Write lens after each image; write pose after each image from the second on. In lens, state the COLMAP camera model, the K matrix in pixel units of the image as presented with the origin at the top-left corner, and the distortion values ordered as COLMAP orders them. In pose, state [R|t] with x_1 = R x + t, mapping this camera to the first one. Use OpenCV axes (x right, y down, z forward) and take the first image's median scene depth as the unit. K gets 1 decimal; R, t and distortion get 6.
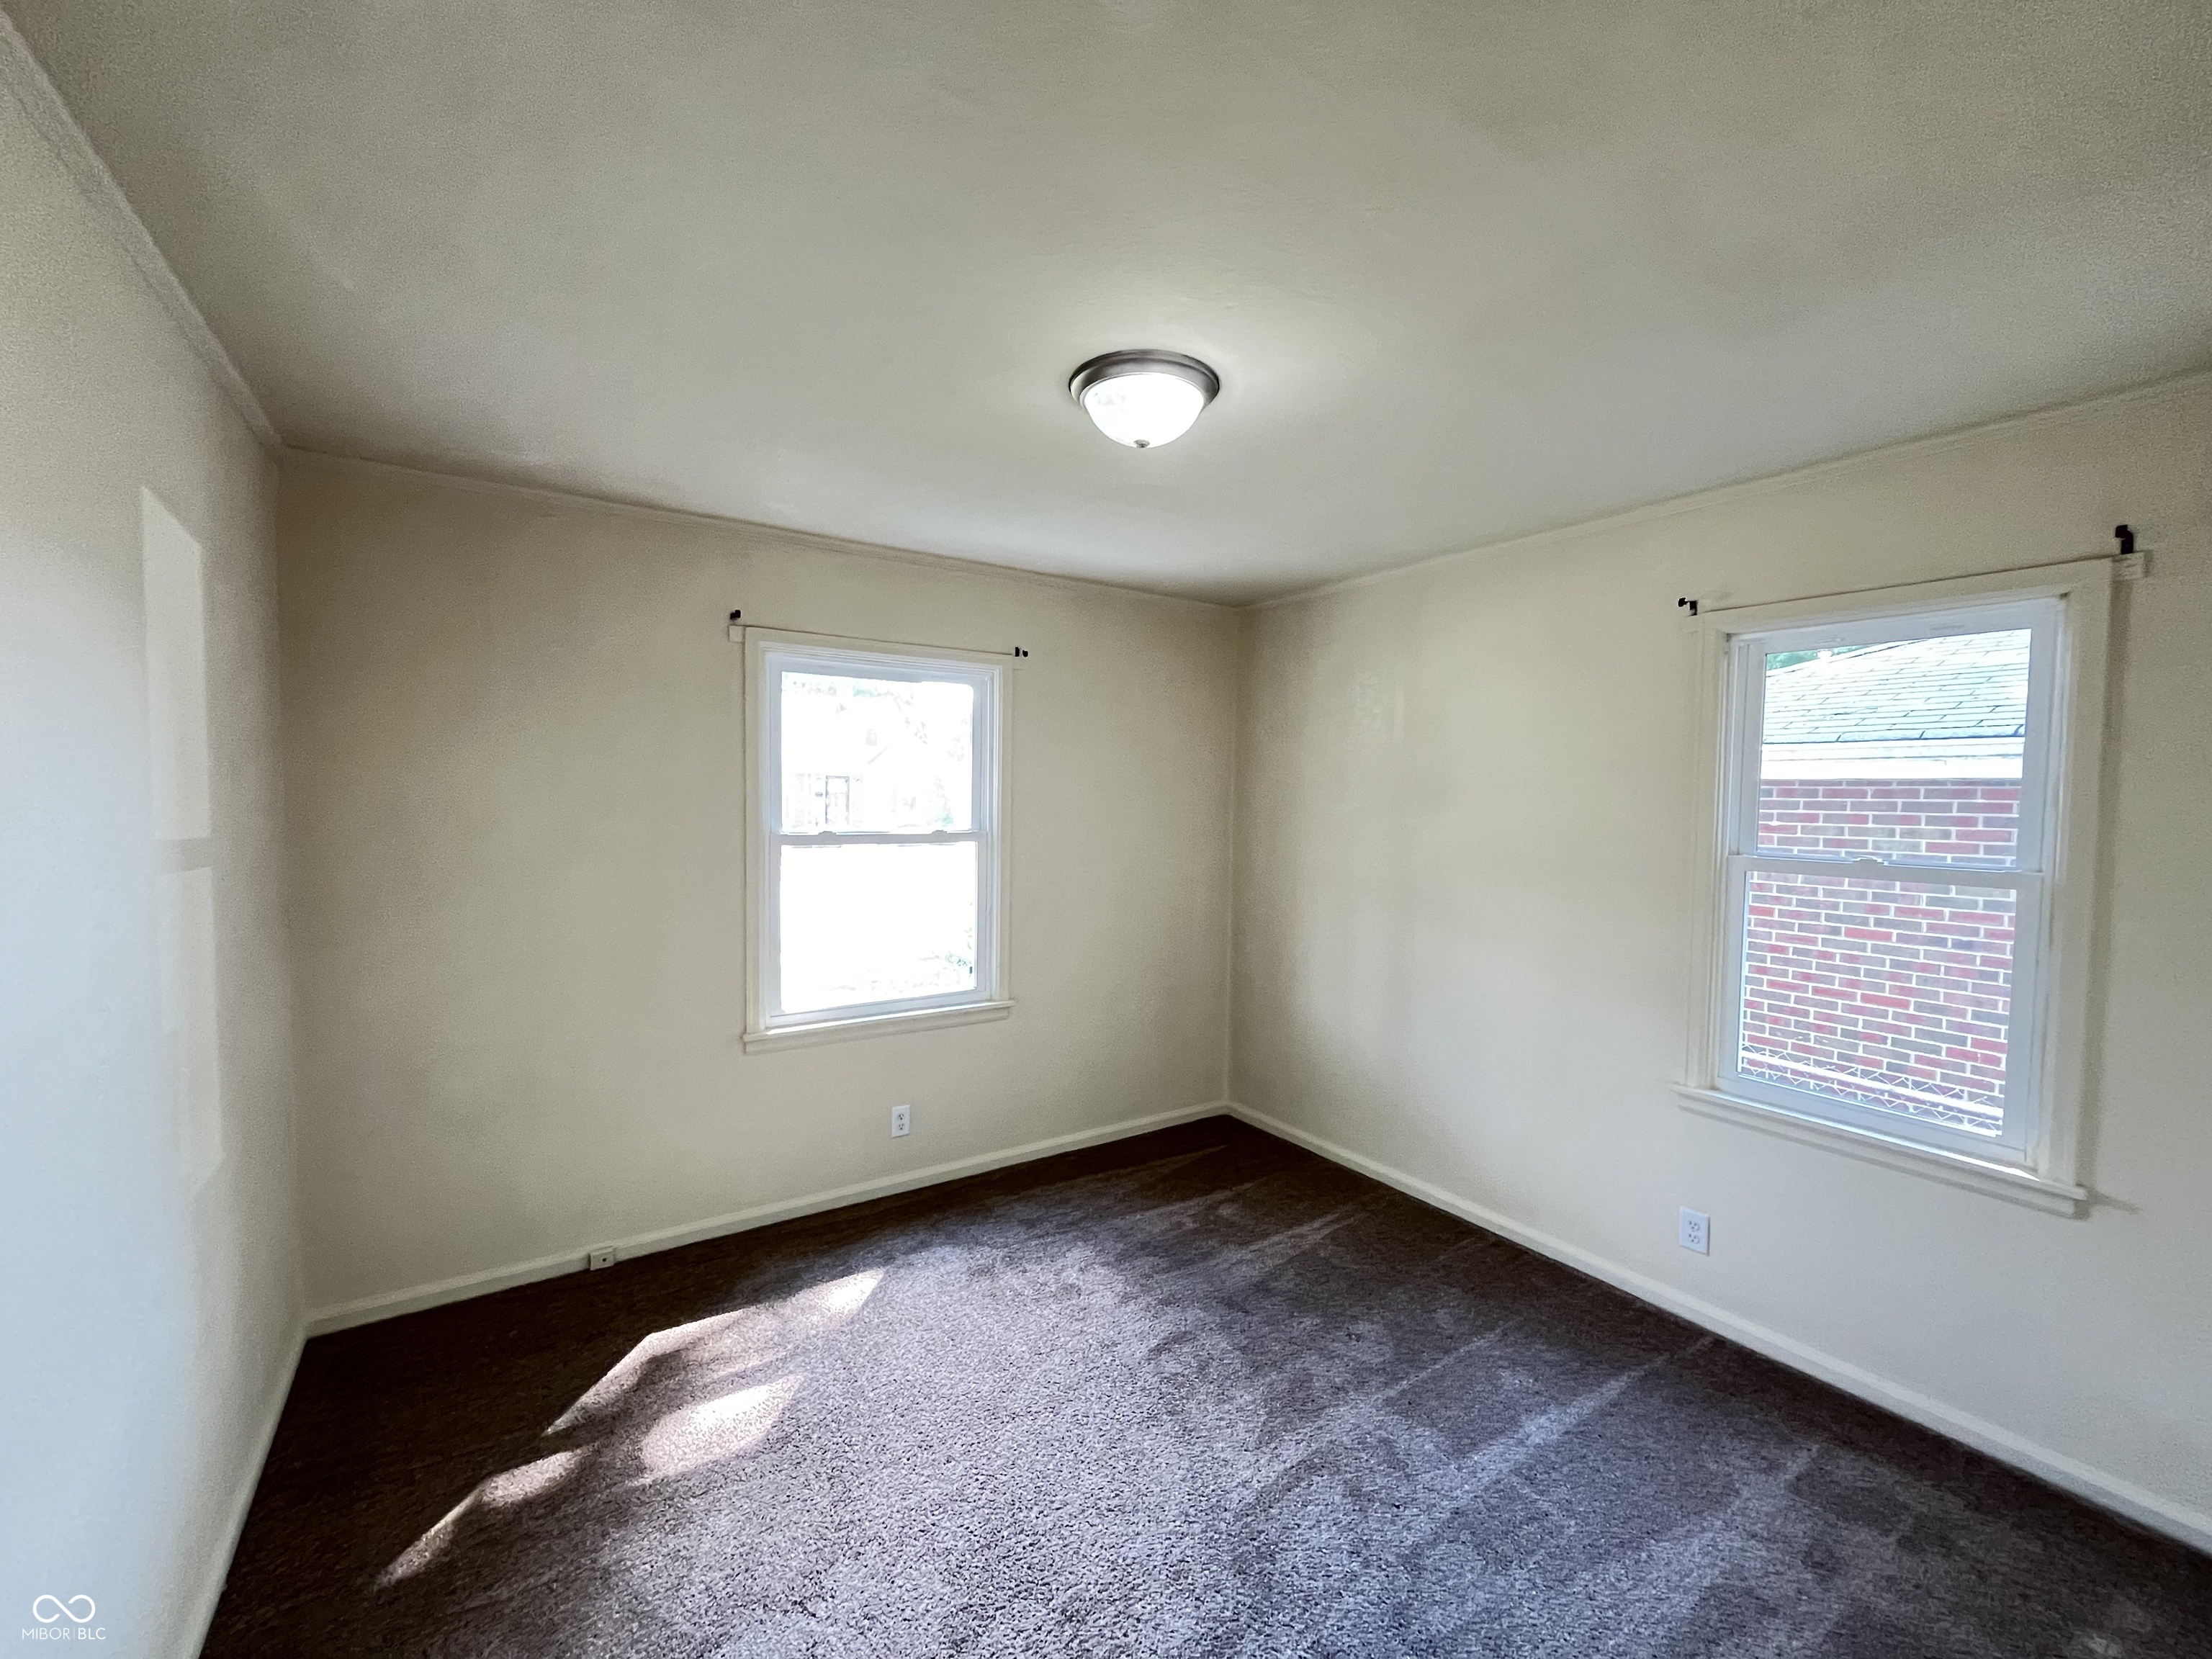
lens RADIAL K [[897.5, 0, 1105.8], [0, 897.5, 832.1], [0, 0, 1]] dist [-0.003445, -0.000237]
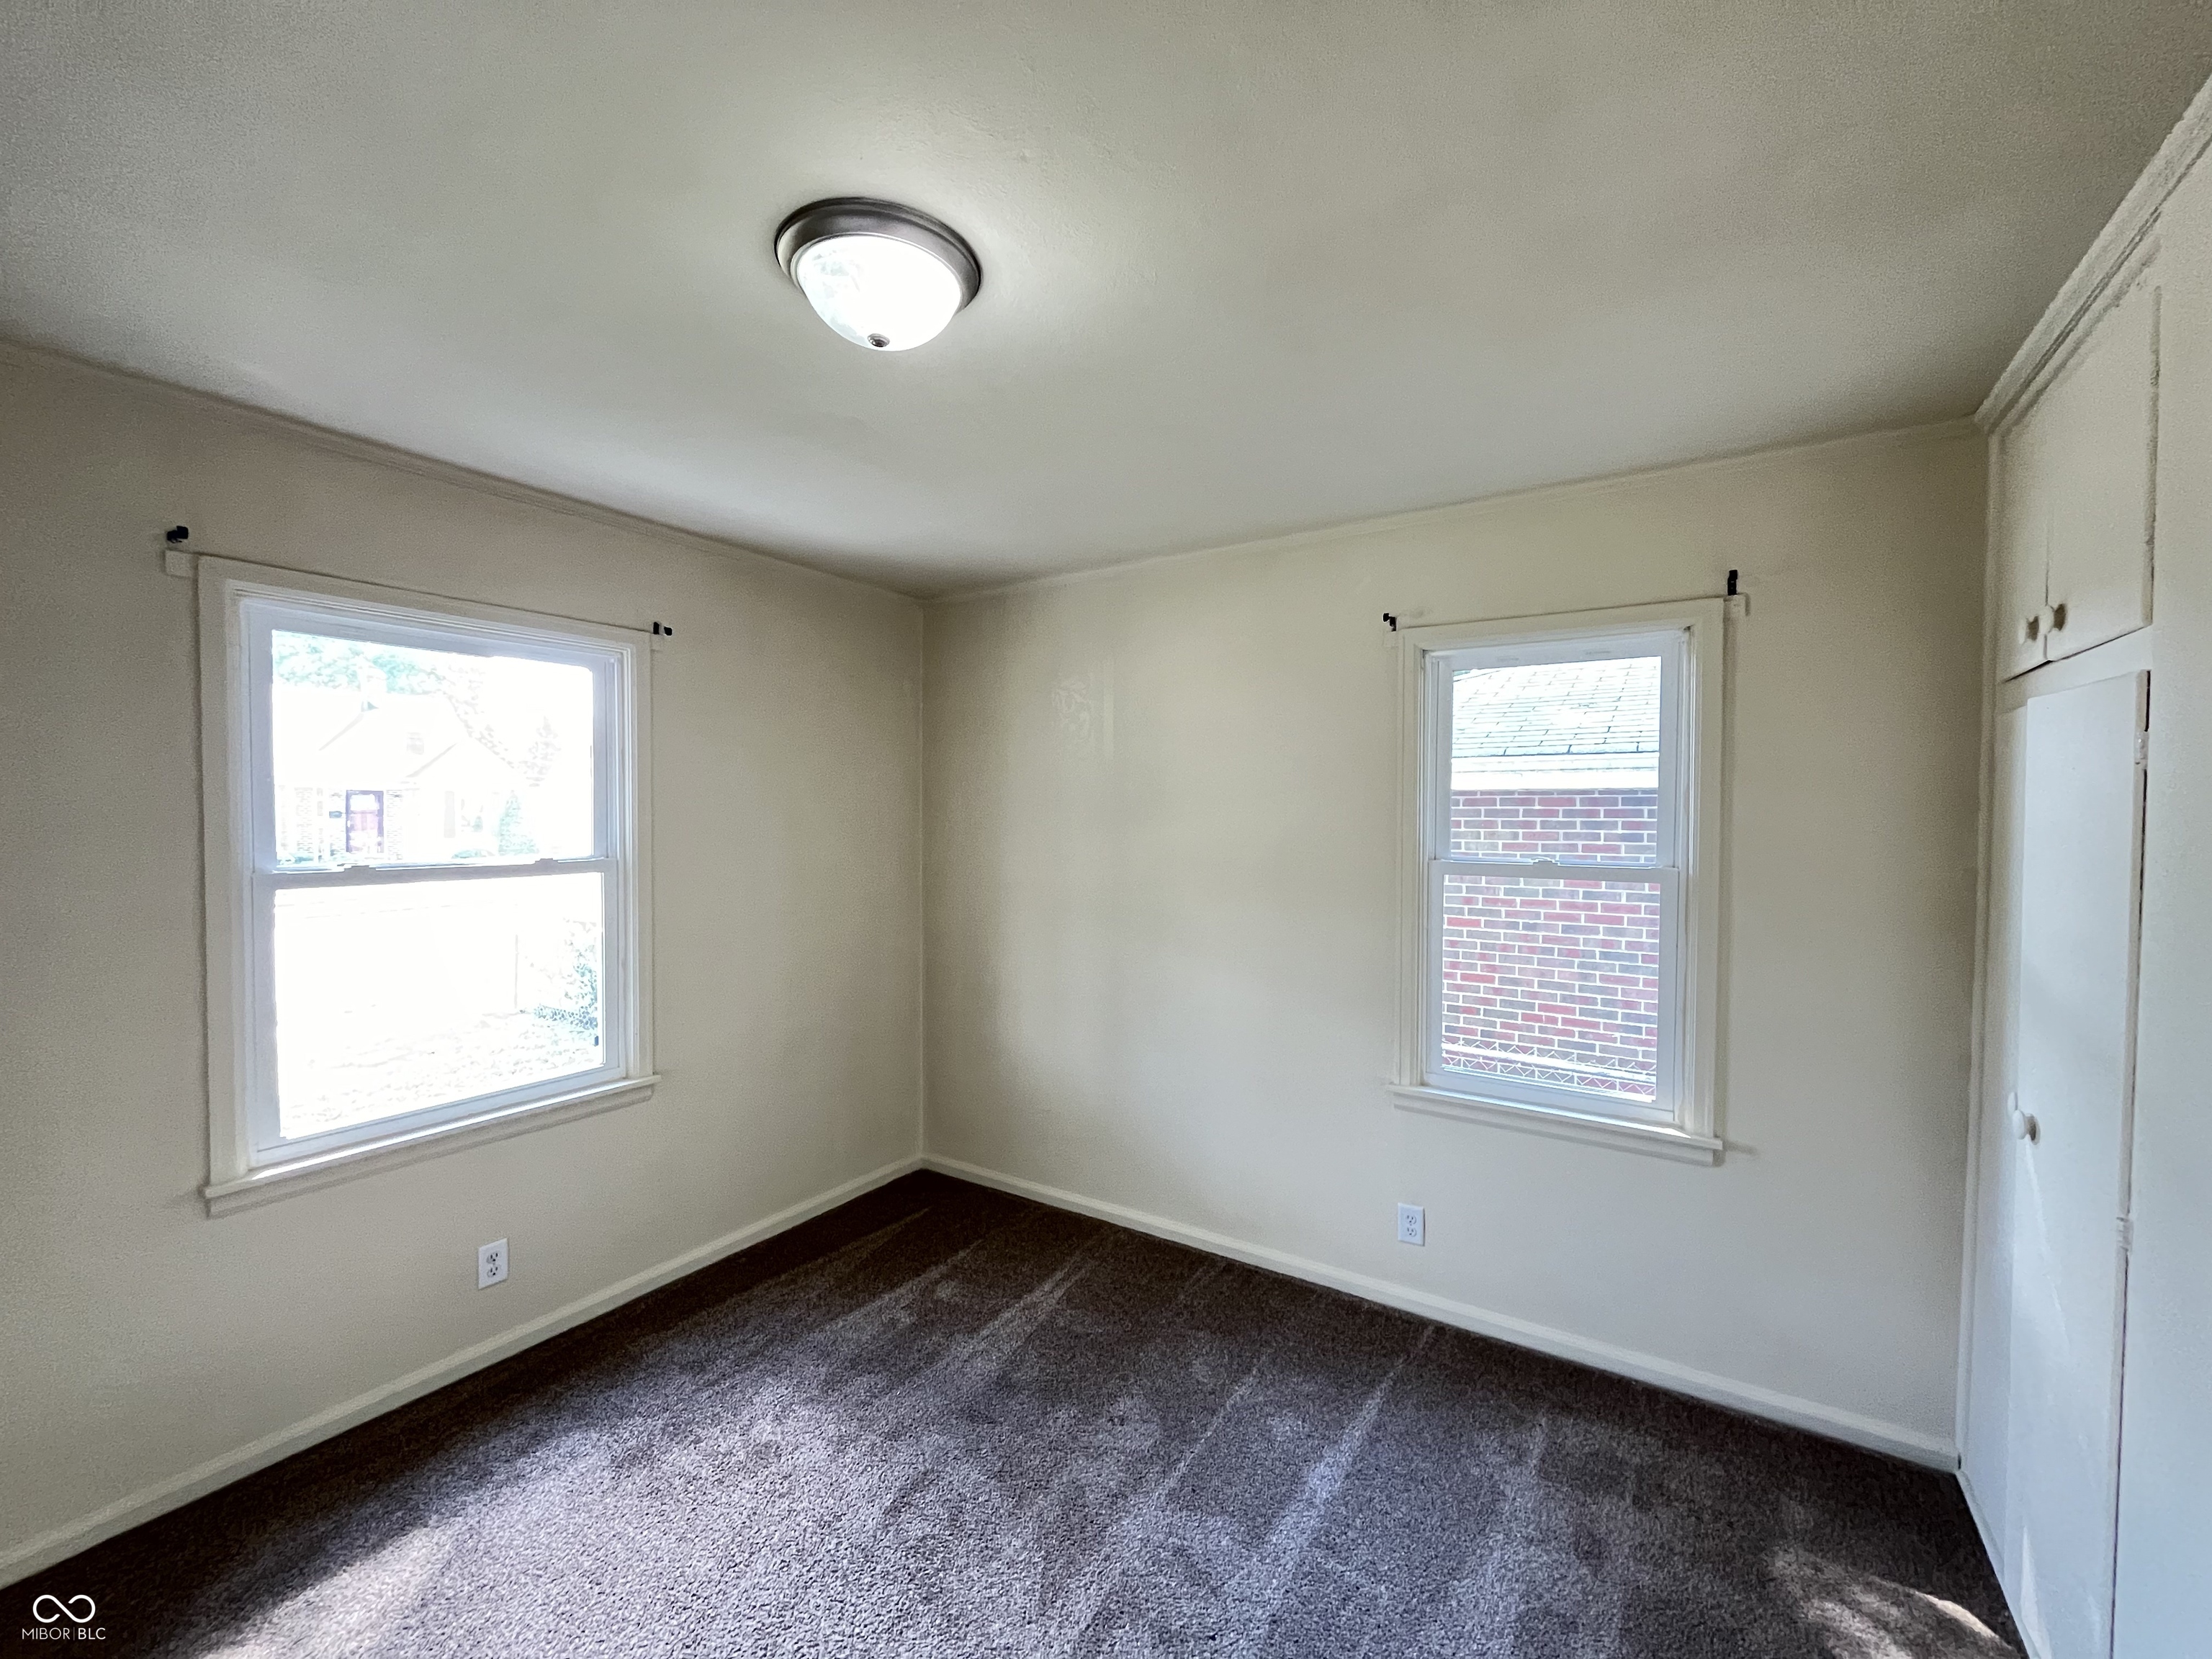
lens RADIAL K [[897.5, 0, 1108.5], [0, 897.5, 833.3], [0, 0, 1]] dist [-0.003445, -0.000237]
pose [[0.919698, -0.019938, 0.392120, -0.060424], [0.025879, 0.999616, -0.009872, -0.005218], [-0.391773, 0.019227, 0.919861, 0.170137]]
